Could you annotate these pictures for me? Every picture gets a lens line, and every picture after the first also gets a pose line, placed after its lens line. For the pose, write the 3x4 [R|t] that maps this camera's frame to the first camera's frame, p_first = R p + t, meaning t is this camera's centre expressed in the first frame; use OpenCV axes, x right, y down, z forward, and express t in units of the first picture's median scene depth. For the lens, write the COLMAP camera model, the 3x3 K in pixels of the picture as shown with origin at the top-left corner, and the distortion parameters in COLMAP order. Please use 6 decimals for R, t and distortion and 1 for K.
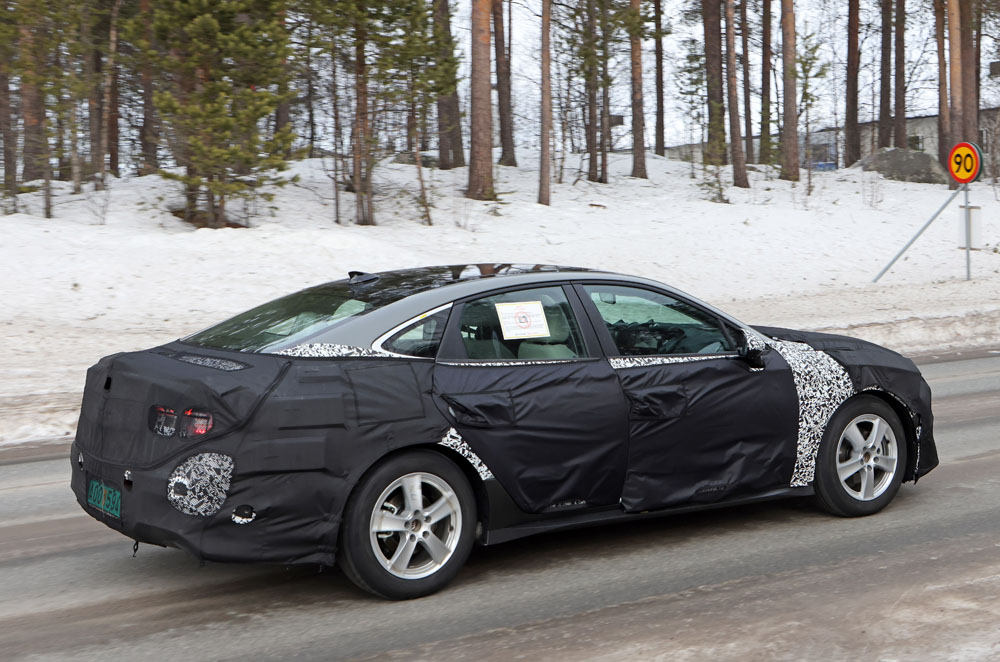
lens RADIAL K [[1424.9, 0, 499.4], [0, 1424.9, 306.4], [0, 0, 1]] dist [0.046499, 0.000000]
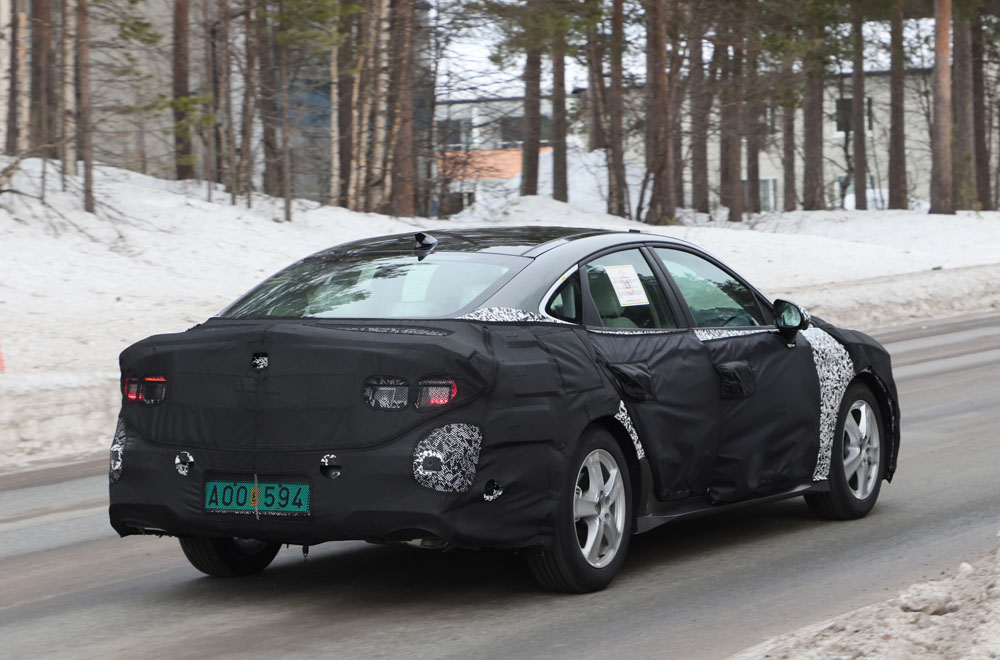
lens RADIAL K [[3071.4, 0, 501.3], [0, 3071.4, 328.4], [0, 0, 1]] dist [0.027083, 0.000000]
pose [[0.874895, -0.018612, 0.483955, -1.001538], [0.032272, 0.999281, -0.019912, 0.073913], [-0.483236, 0.033039, 0.874866, -0.637499]]
